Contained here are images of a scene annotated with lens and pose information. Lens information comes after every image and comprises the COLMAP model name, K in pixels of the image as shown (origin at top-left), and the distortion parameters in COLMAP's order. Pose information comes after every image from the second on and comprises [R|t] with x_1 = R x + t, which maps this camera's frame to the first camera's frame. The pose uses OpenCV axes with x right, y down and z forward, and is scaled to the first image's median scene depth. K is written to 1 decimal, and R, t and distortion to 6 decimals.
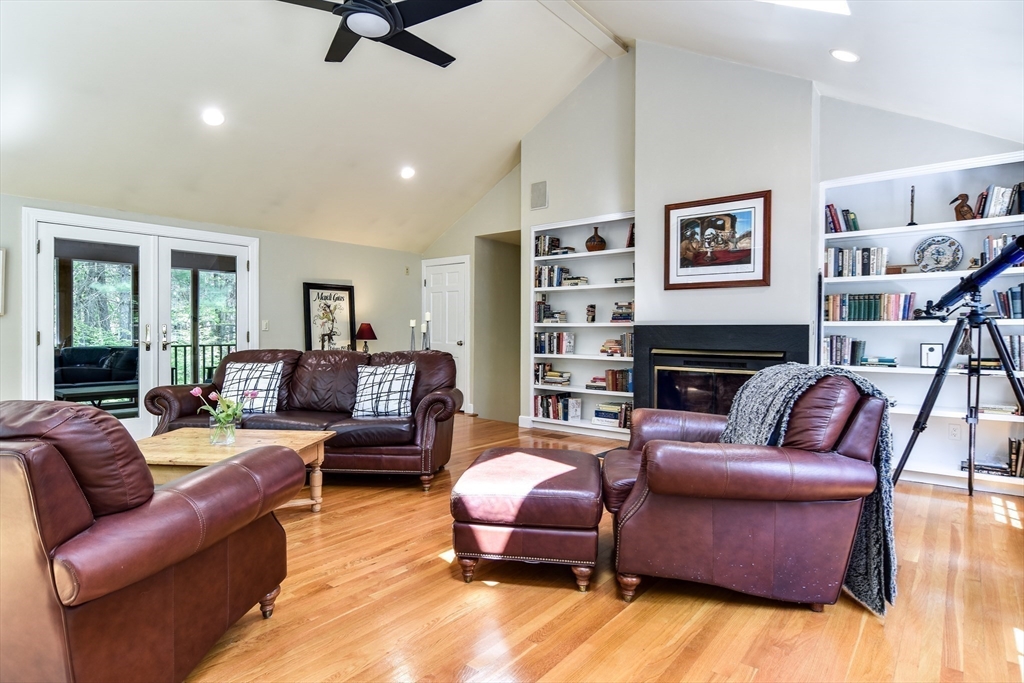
lens RADIAL K [[549.8, 0, 510.8], [0, 549.8, 336.9], [0, 0, 1]] dist [-0.002235, -0.002174]
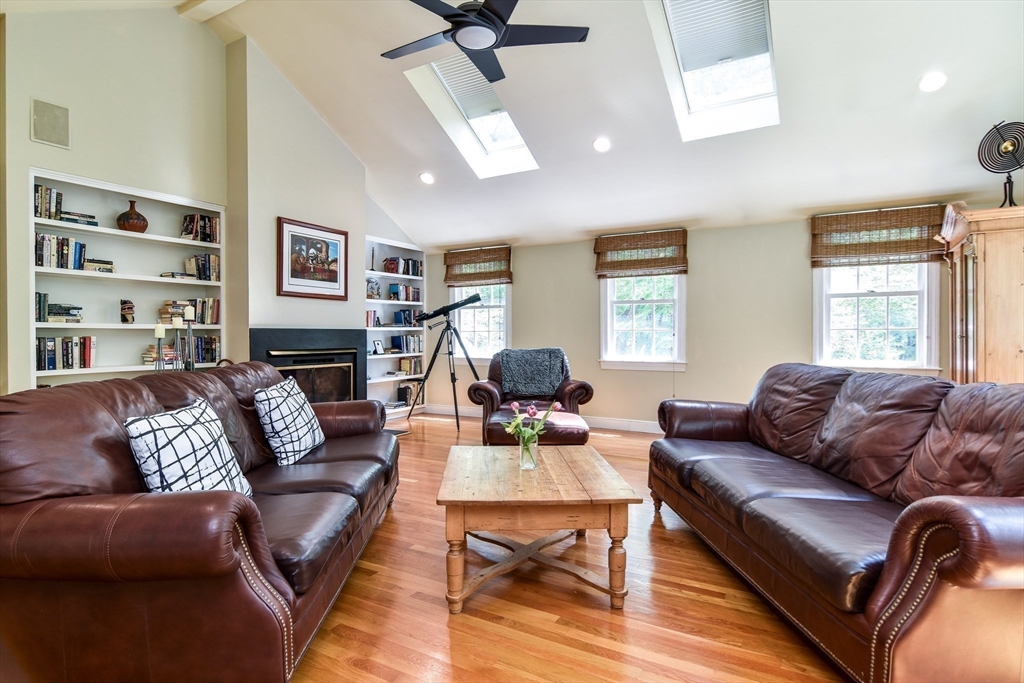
lens RADIAL K [[549.8, 0, 510.8], [0, 549.8, 336.9], [0, 0, 1]] dist [-0.002235, -0.002174]
pose [[-0.155748, -0.006009, 0.987779, -0.848034], [0.013703, 0.999872, 0.008243, -0.007850], [-0.987702, 0.014819, -0.155645, 0.723443]]
